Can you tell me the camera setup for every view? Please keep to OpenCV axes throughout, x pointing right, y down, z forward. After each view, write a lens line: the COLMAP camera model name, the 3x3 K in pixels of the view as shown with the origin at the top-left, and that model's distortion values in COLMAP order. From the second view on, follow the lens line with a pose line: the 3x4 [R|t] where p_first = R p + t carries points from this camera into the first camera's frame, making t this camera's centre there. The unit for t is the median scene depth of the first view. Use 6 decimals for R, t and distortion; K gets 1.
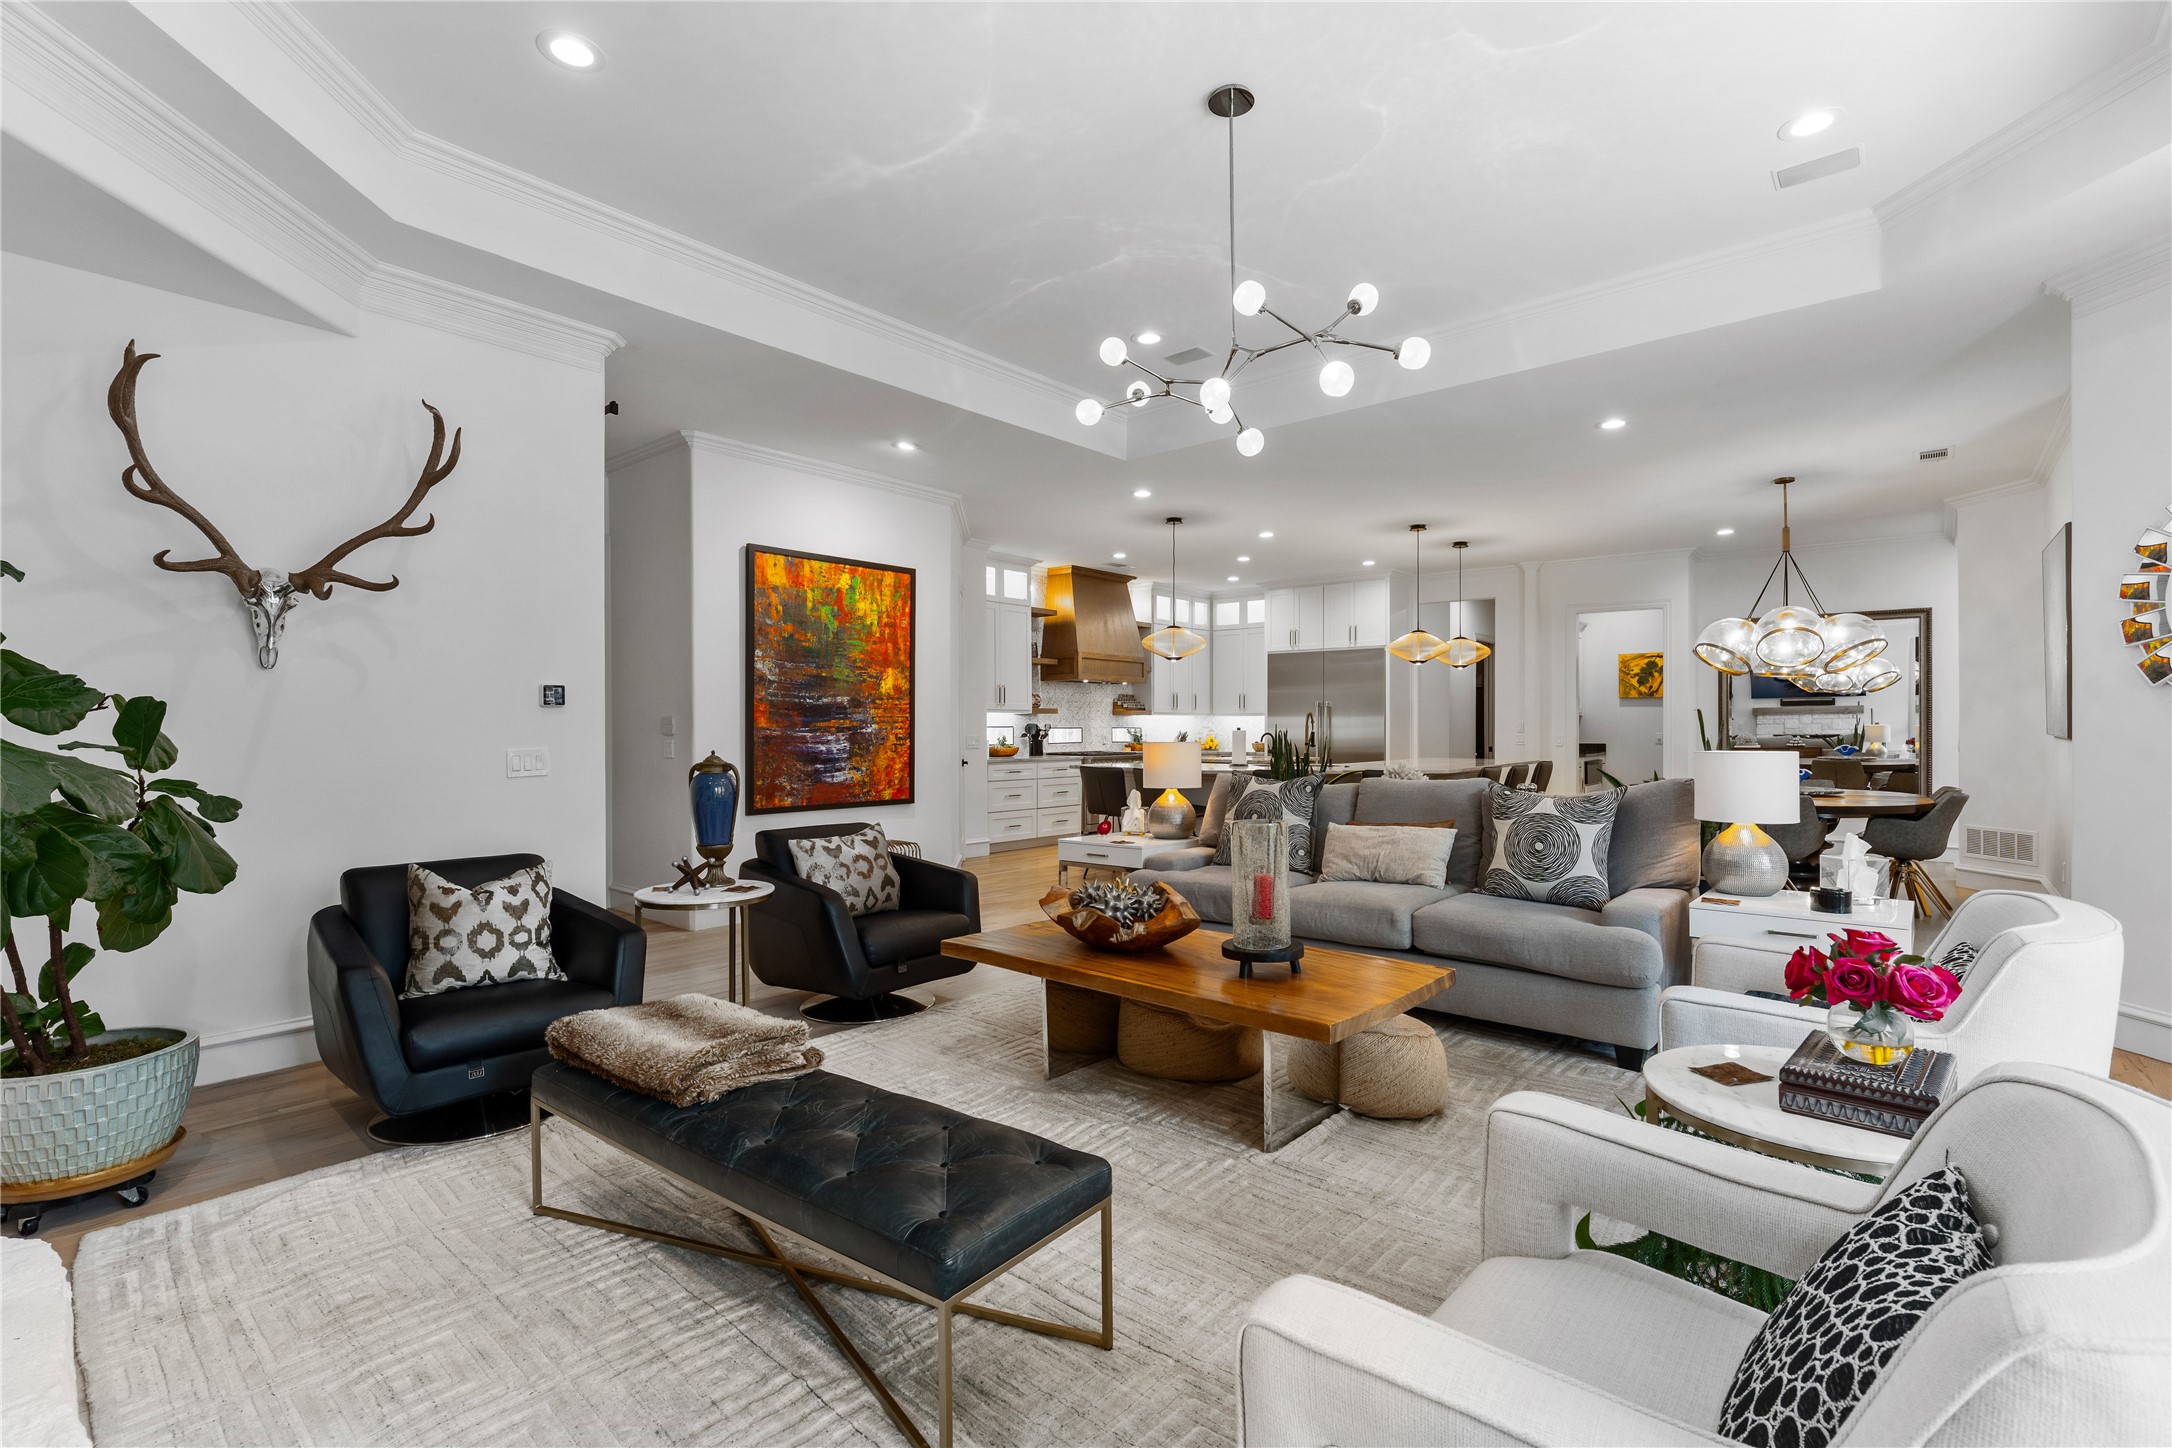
lens RADIAL K [[969.1, 0, 1086.0], [0, 969.1, 724.0], [0, 0, 1]] dist [-0.000304, -0.000022]
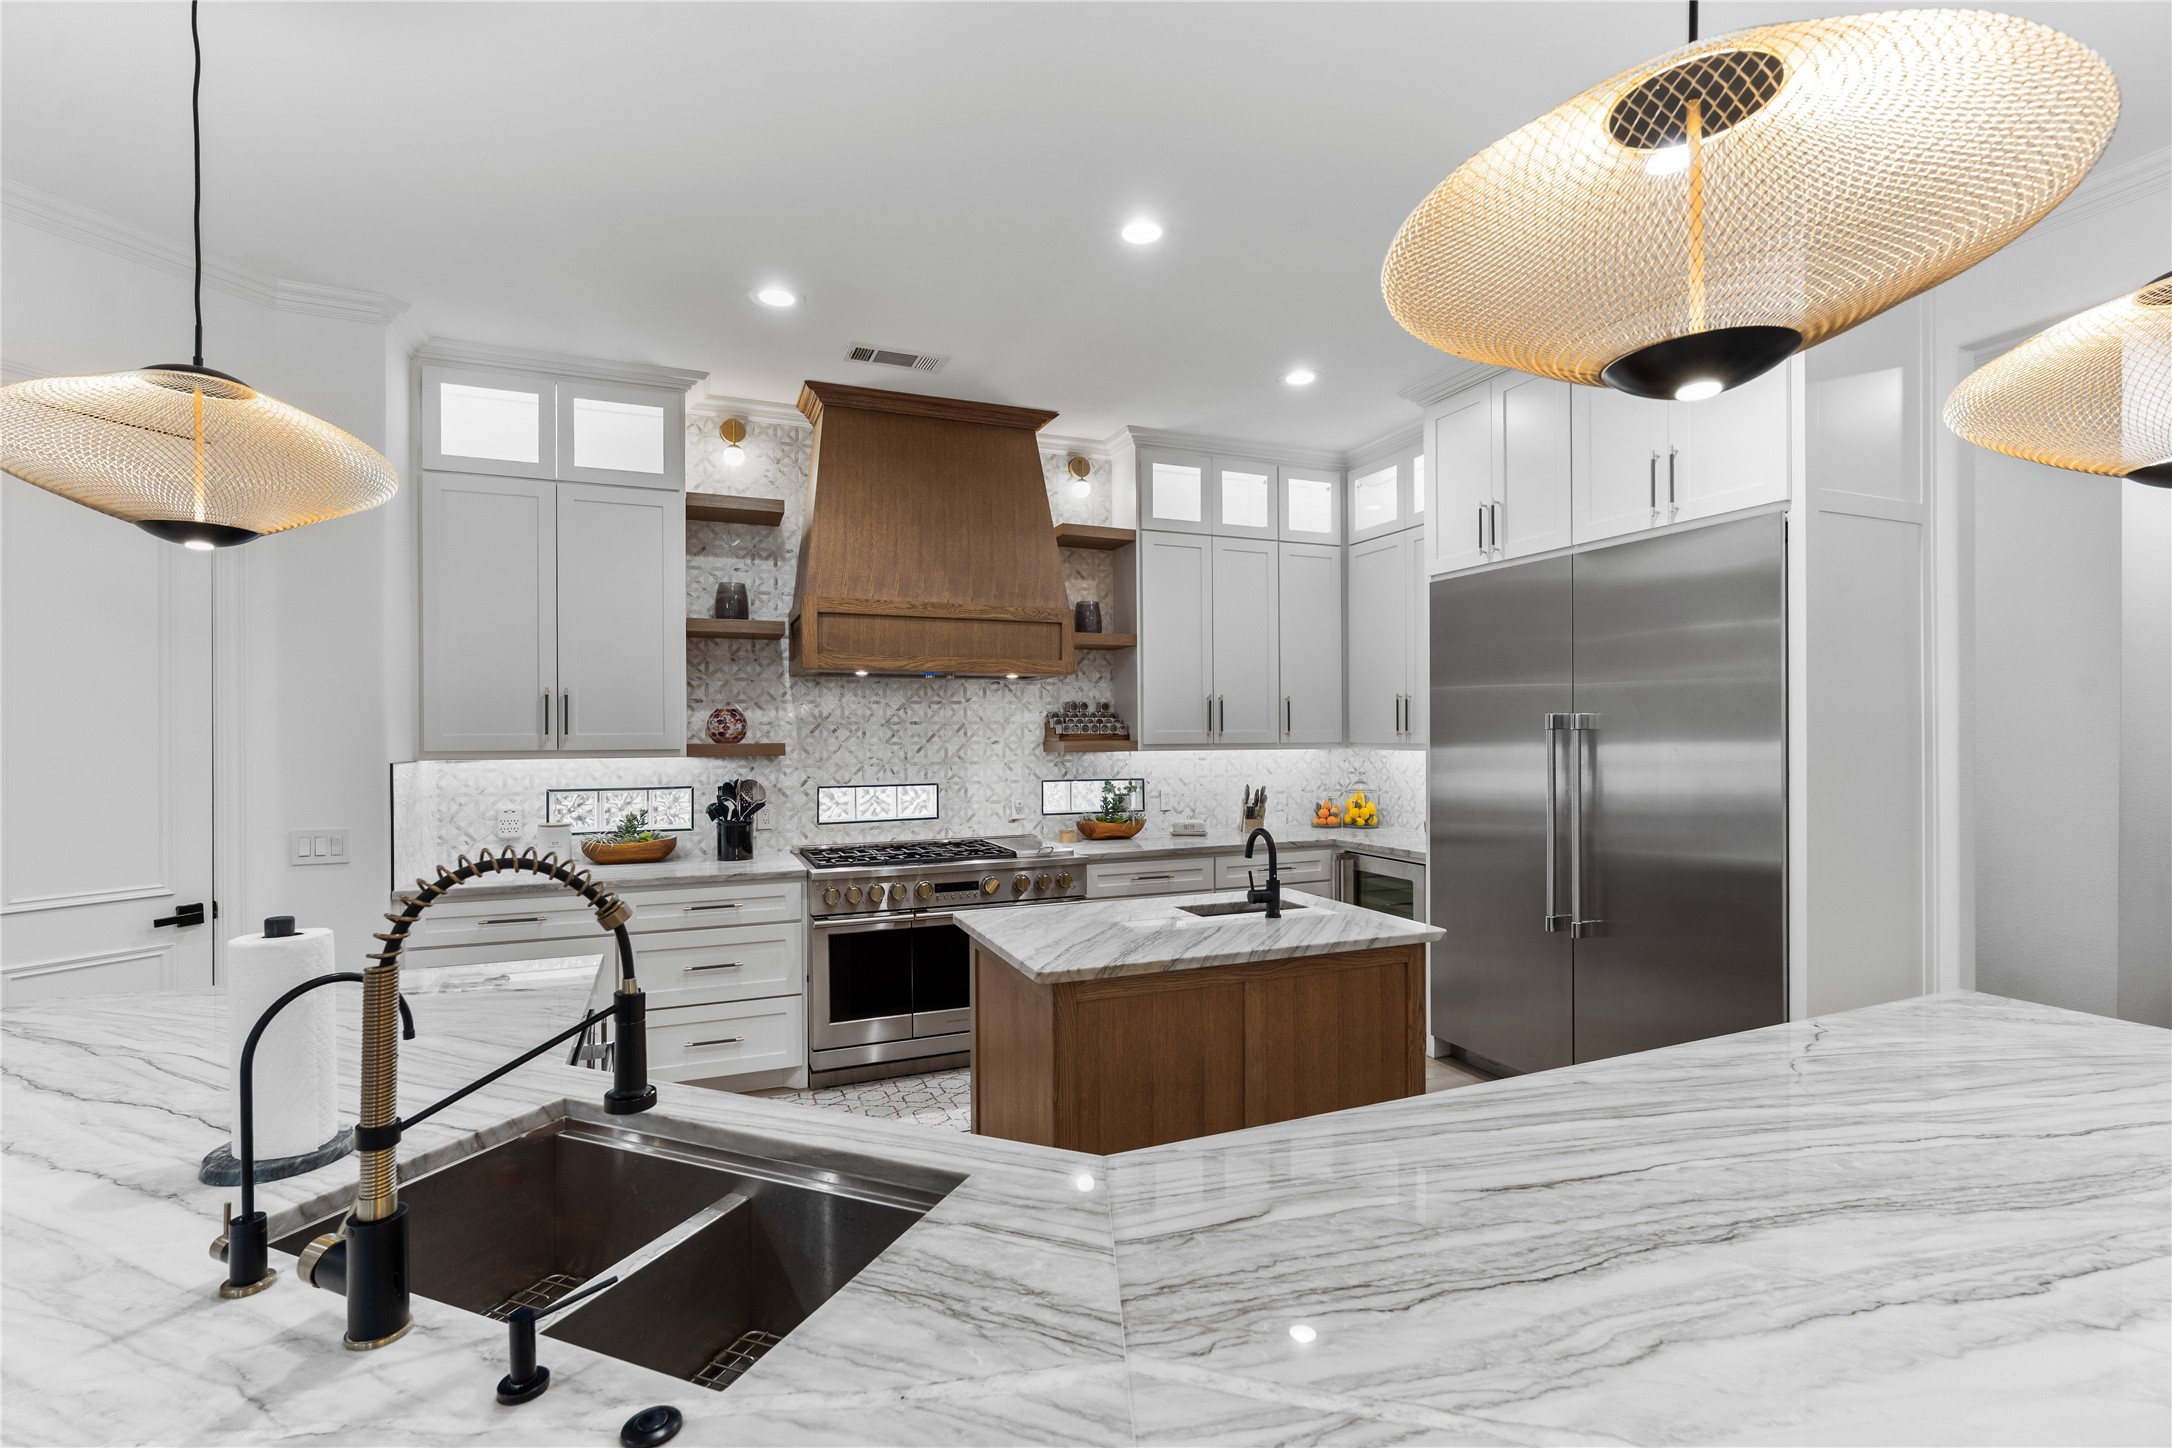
lens RADIAL K [[969.1, 0, 1086.0], [0, 969.1, 724.0], [0, 0, 1]] dist [-0.000304, -0.000022]
pose [[0.892865, -0.005920, -0.450285, 0.236760], [0.004715, 0.999982, -0.003799, -0.019558], [0.450299, 0.001269, 0.892877, 0.626850]]
